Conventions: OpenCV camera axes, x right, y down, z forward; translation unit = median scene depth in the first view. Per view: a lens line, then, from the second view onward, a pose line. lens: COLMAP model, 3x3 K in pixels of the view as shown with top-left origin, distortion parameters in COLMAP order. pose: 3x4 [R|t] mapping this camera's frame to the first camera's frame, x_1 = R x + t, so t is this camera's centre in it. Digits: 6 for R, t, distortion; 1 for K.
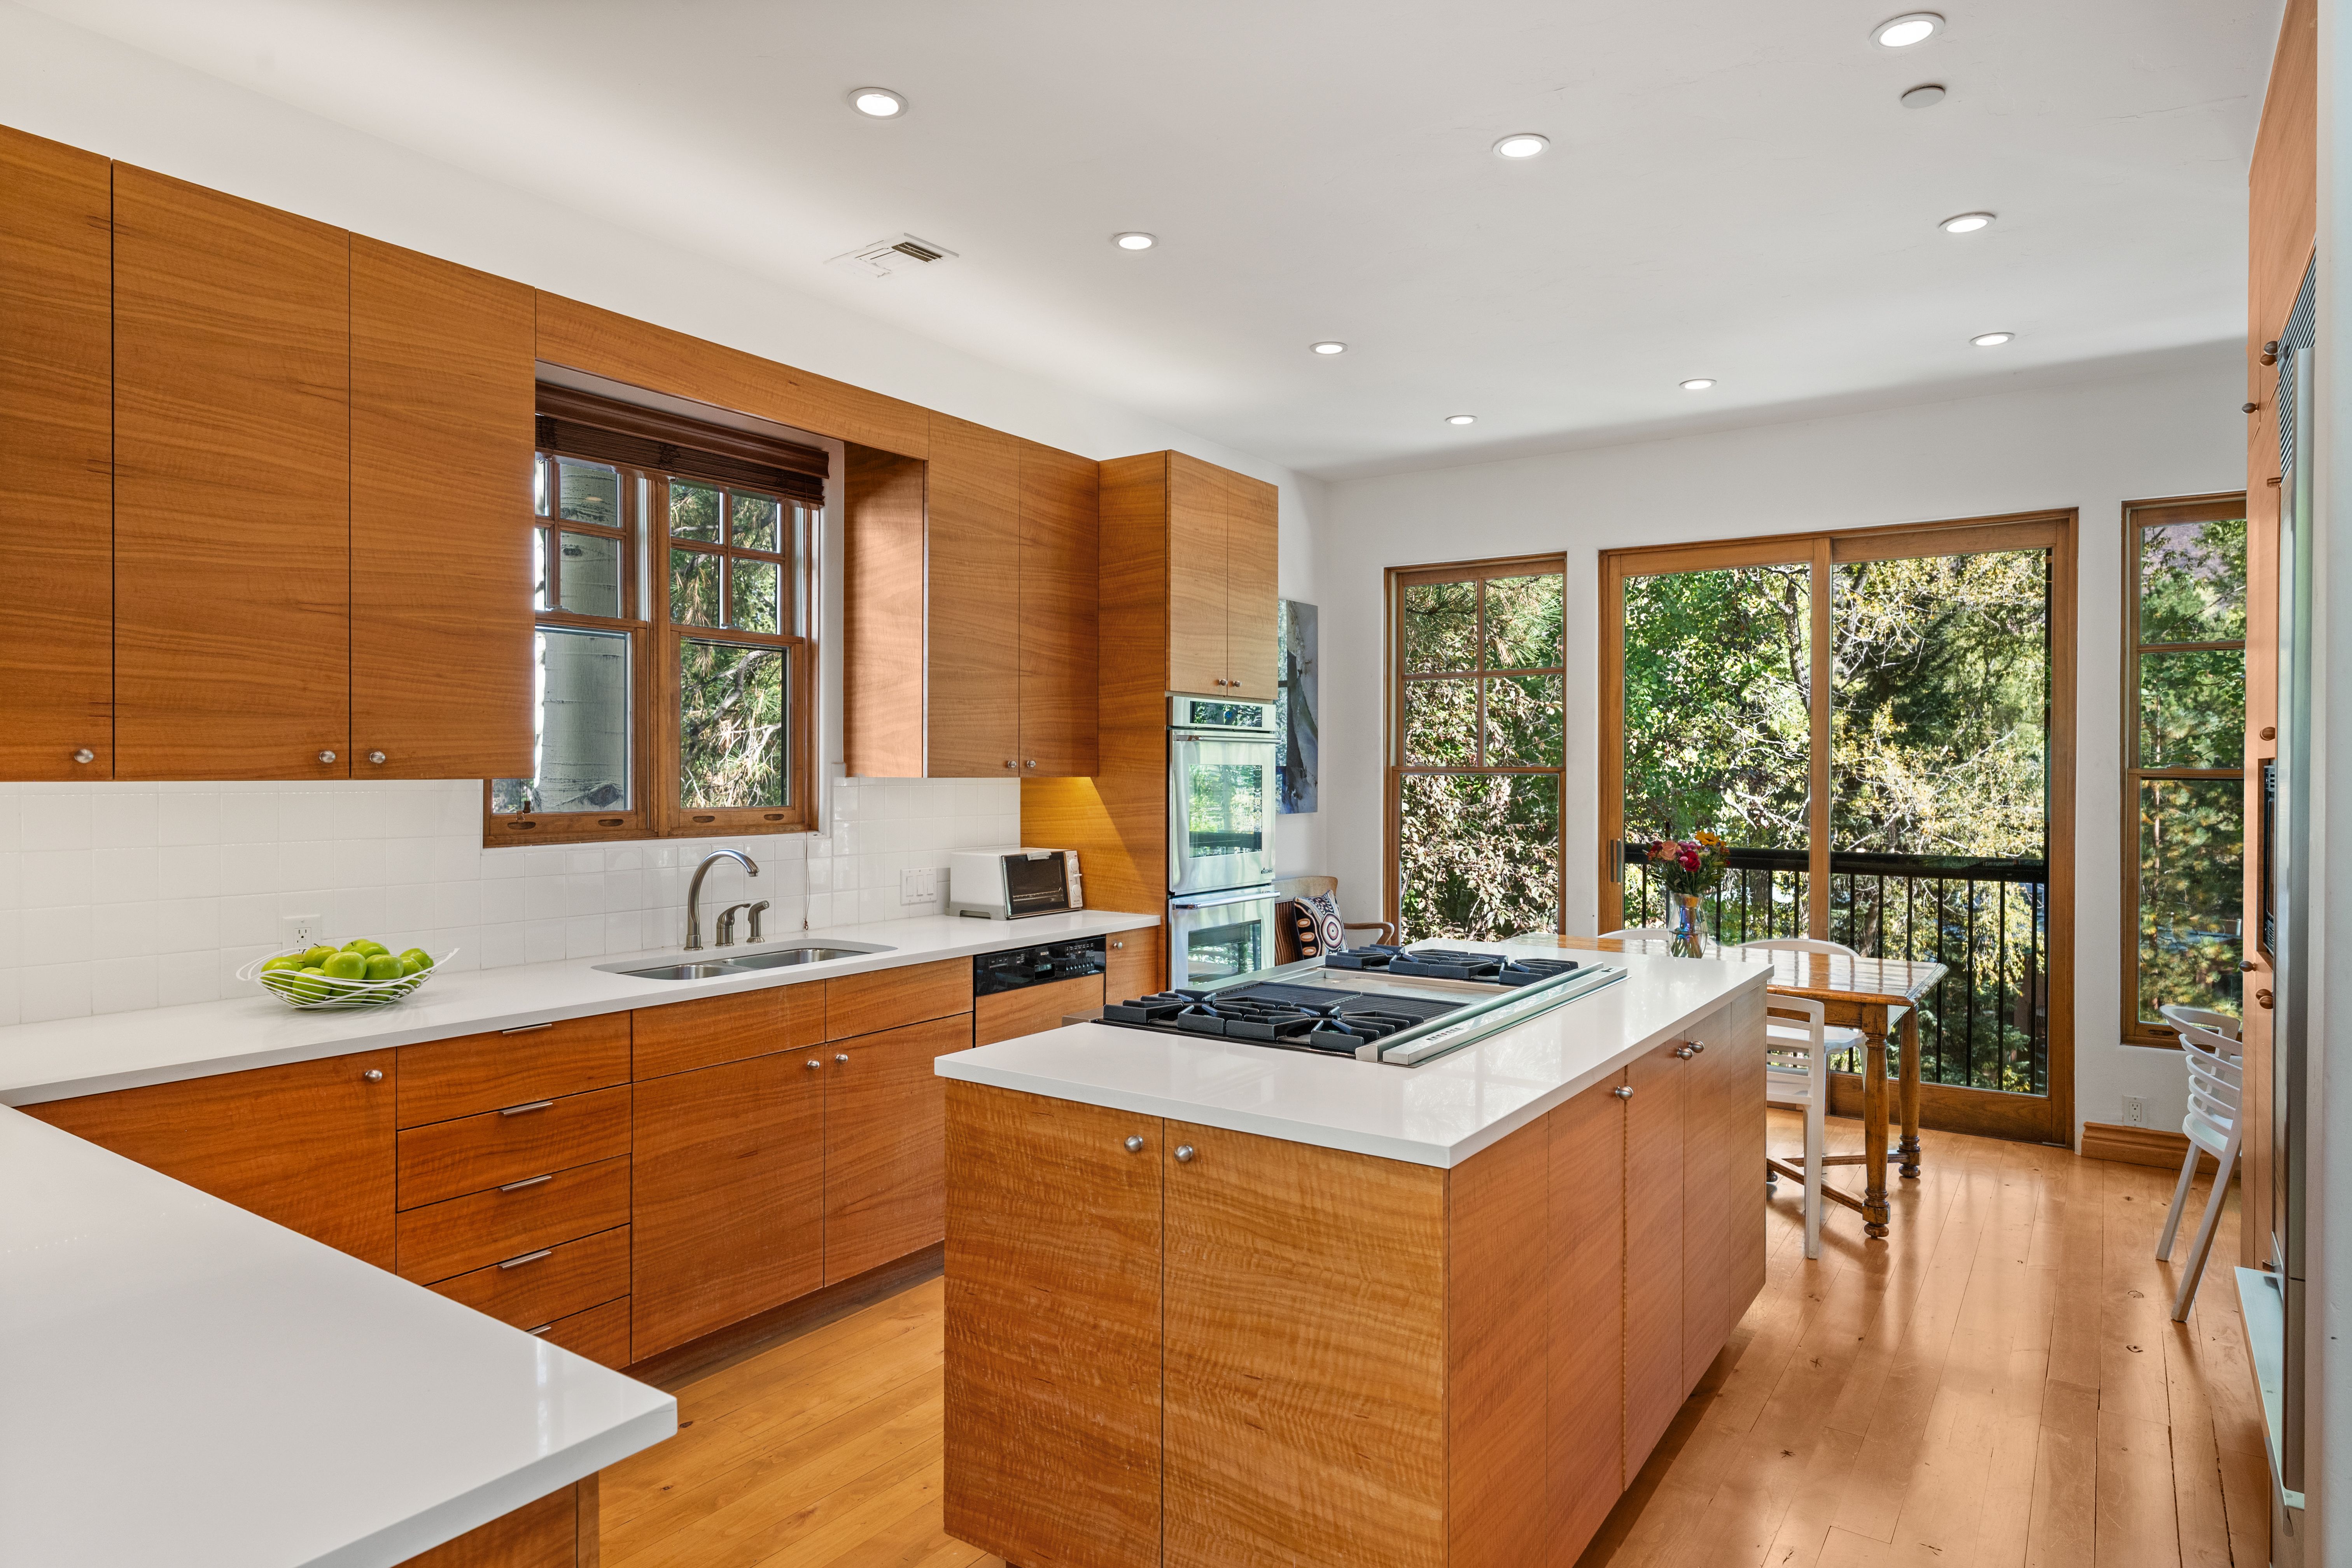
lens RADIAL K [[1354.0, 0, 1176.0], [0, 1354.0, 784.0], [0, 0, 1]] dist [0.001022, 0.001333]
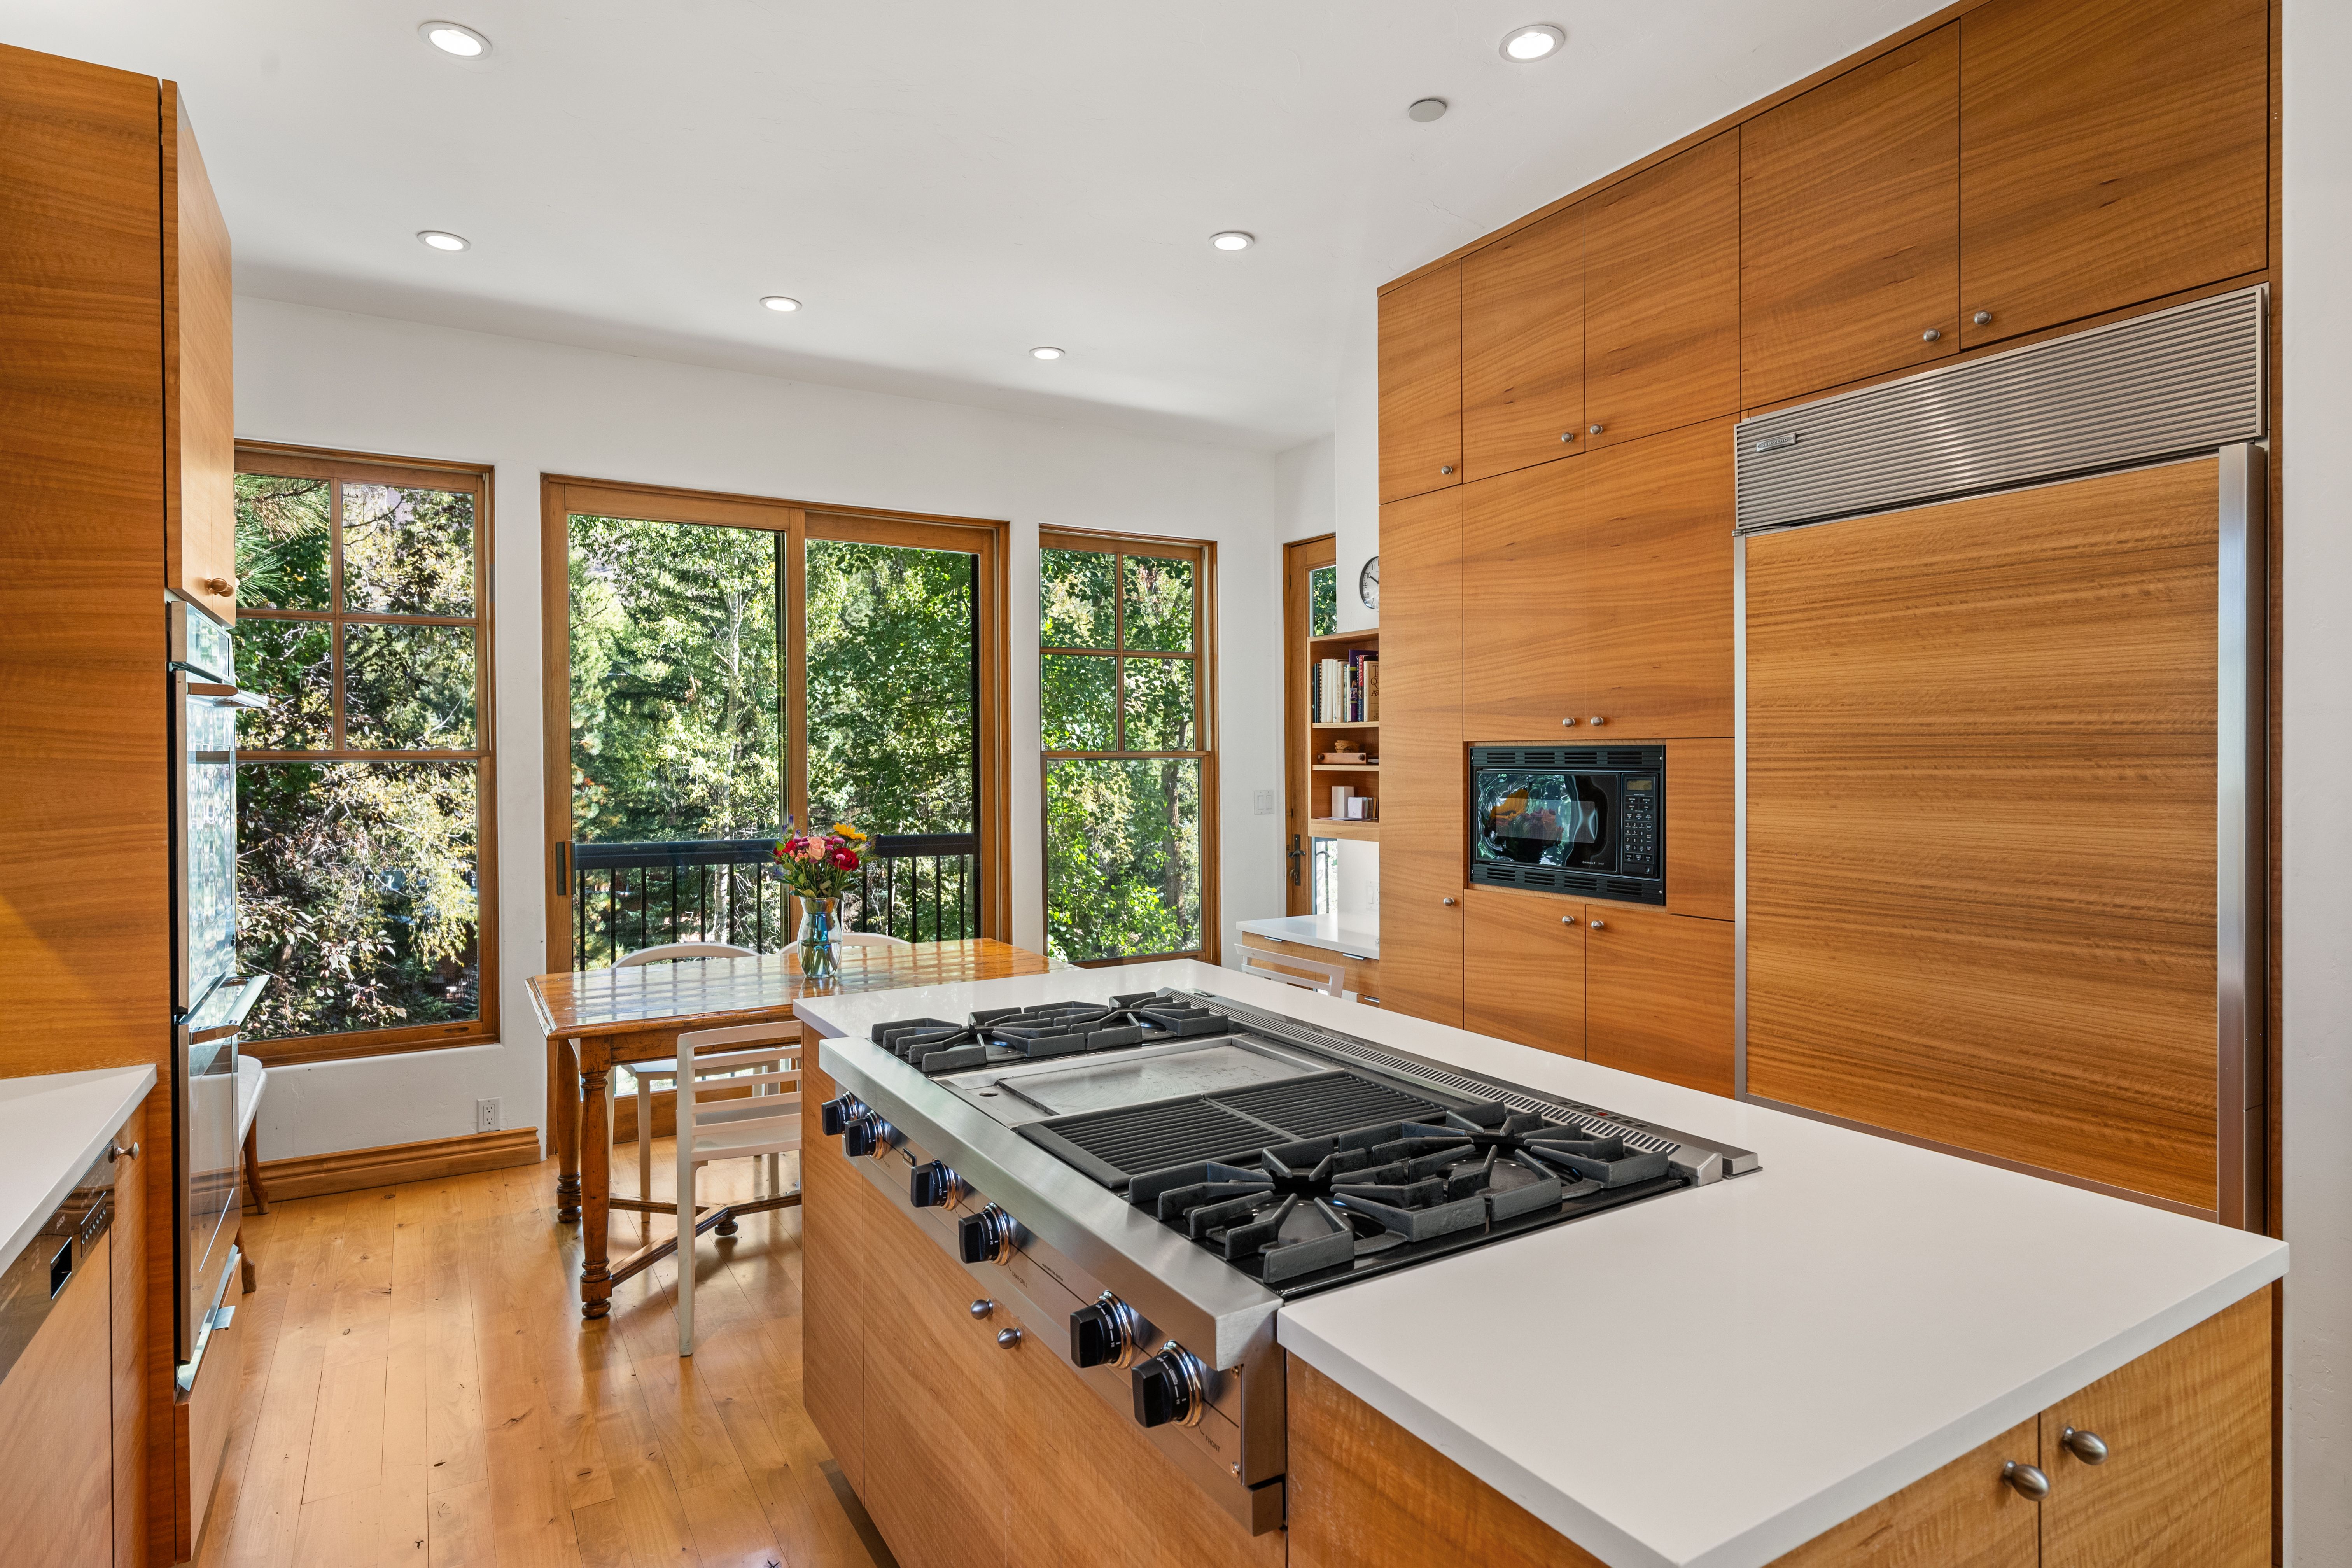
lens RADIAL K [[1243.1, 0, 1173.9], [0, 1243.1, 760.0], [0, 0, 1]] dist [-0.001585, 0.000139]
pose [[0.405910, -0.006215, 0.913892, -0.196278], [0.012992, 0.999915, 0.001029, -0.002489], [-0.913821, 0.011455, 0.405957, 0.375988]]
